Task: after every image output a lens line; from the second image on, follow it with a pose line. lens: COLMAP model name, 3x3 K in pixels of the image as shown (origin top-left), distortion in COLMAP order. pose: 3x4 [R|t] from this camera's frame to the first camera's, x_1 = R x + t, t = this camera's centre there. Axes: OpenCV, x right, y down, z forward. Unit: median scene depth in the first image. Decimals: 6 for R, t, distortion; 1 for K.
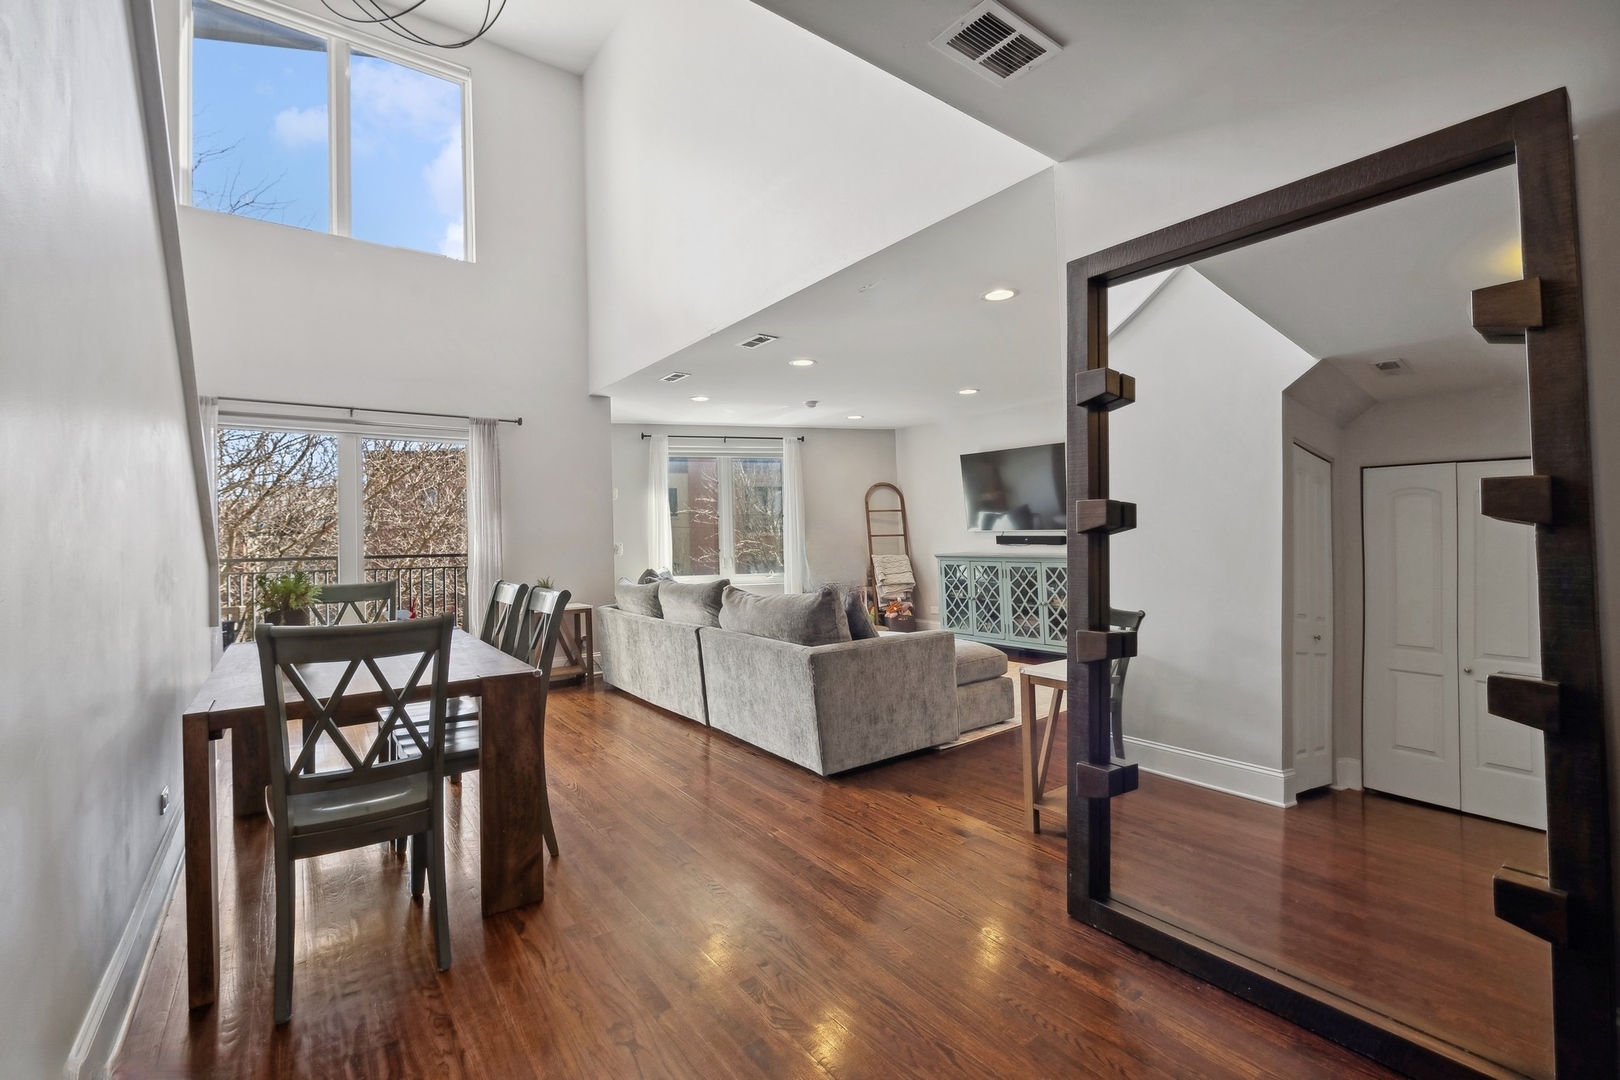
lens RADIAL K [[720.2, 0, 810.5], [0, 720.2, 519.3], [0, 0, 1]] dist [0.105522, 0.000016]
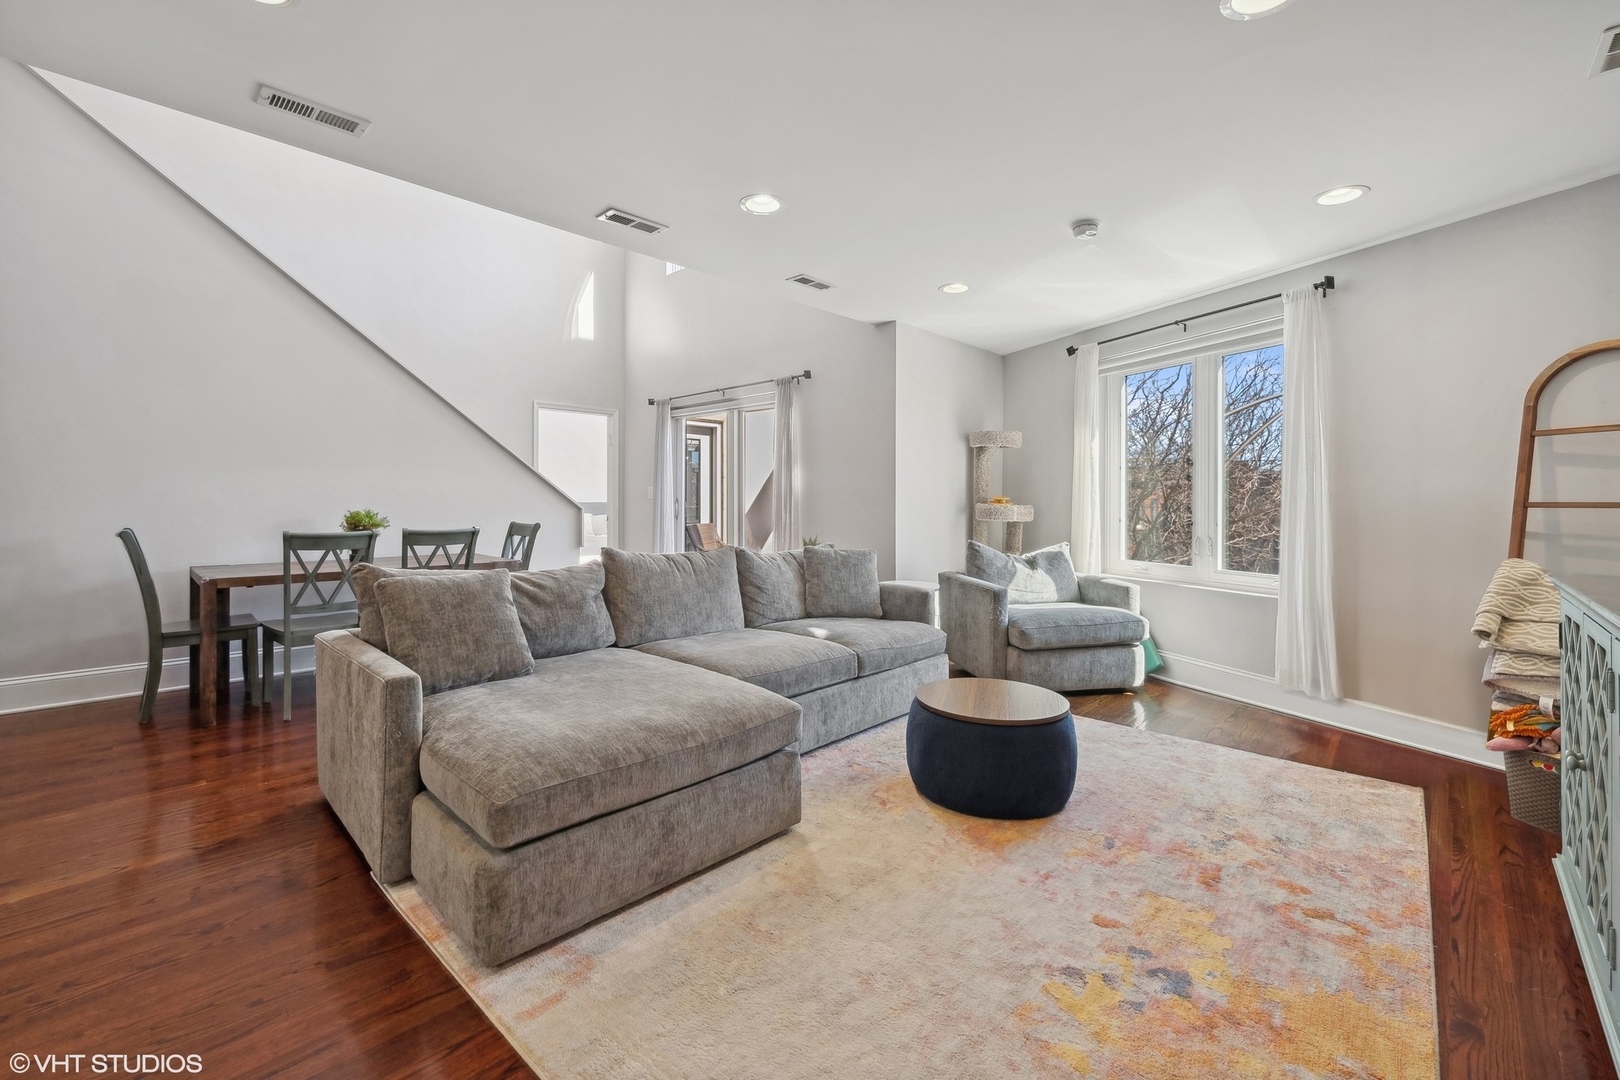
lens RADIAL K [[678.2, 0, 803.4], [0, 678.2, 498.5], [0, 0, 1]] dist [-0.014783, -0.000115]
pose [[0.131541, 0.019258, -0.991124, 0.392991], [0.010586, 0.999727, 0.020830, 0.010805], [0.991254, -0.013232, 0.131301, 0.675939]]
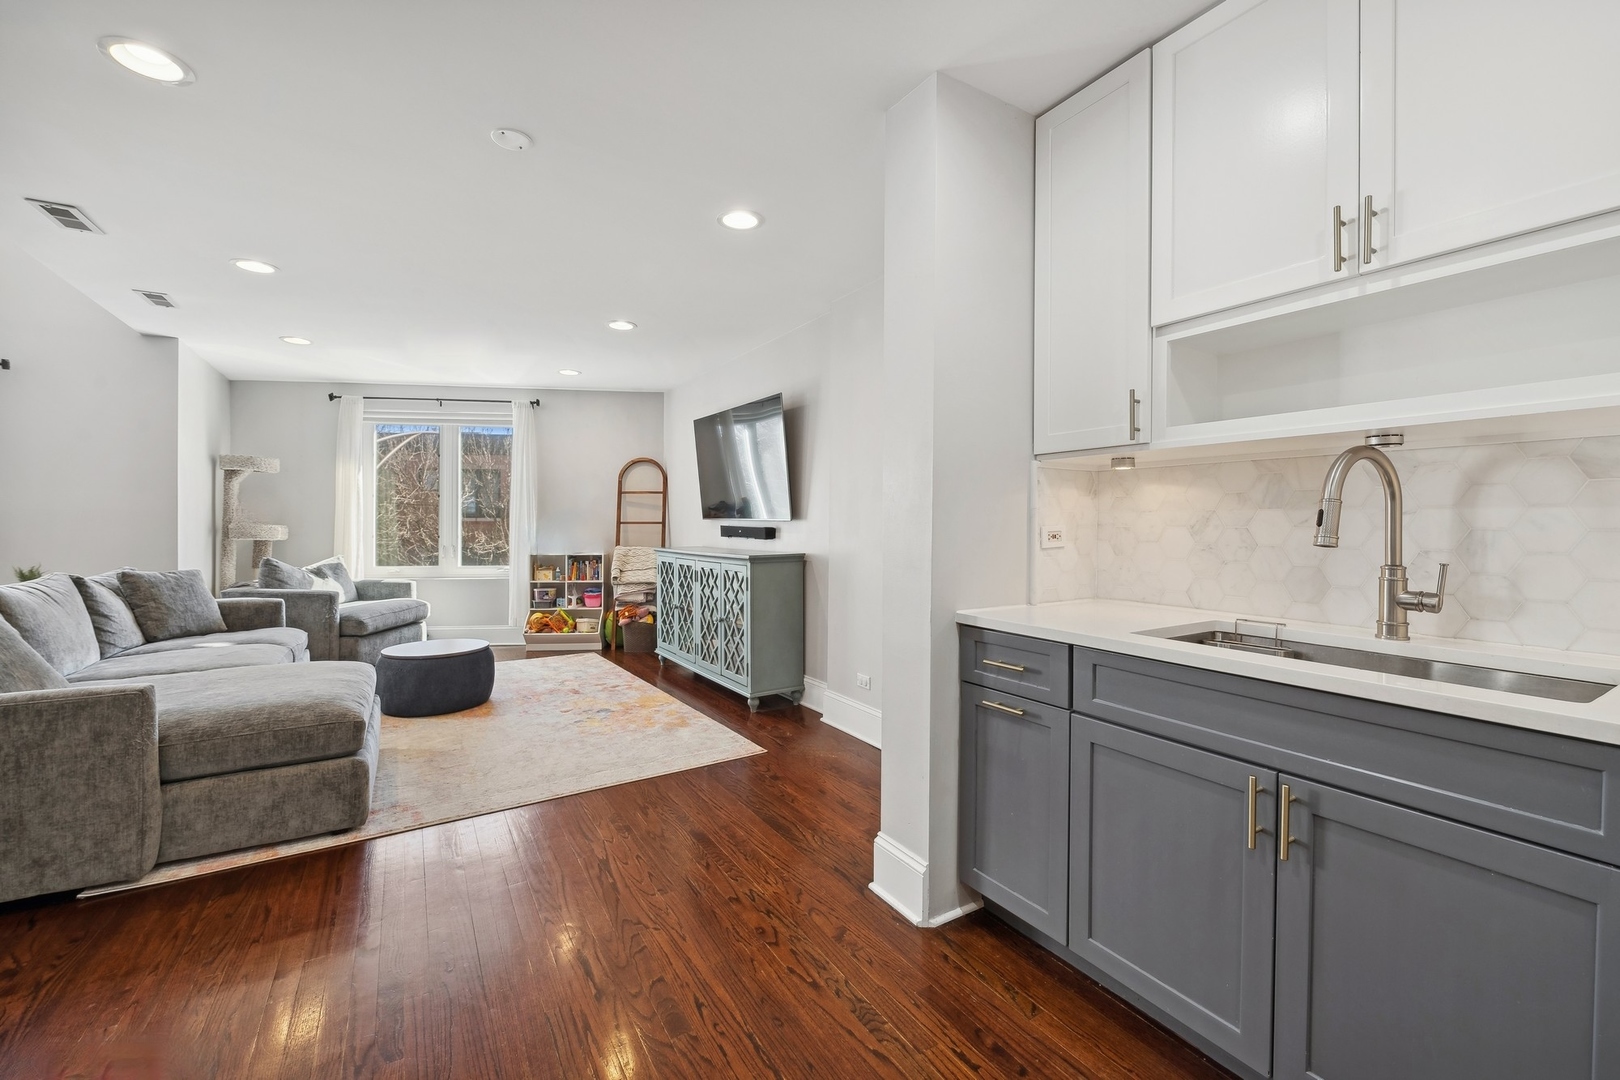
lens RADIAL K [[669.3, 0, 809.1], [0, 669.3, 519.1], [0, 0, 1]] dist [-0.000406, -0.000234]
pose [[0.992639, 0.022594, -0.118982, 0.425268], [-0.020779, 0.999648, 0.016467, 0.002321], [0.119312, -0.013873, 0.992760, 0.302630]]
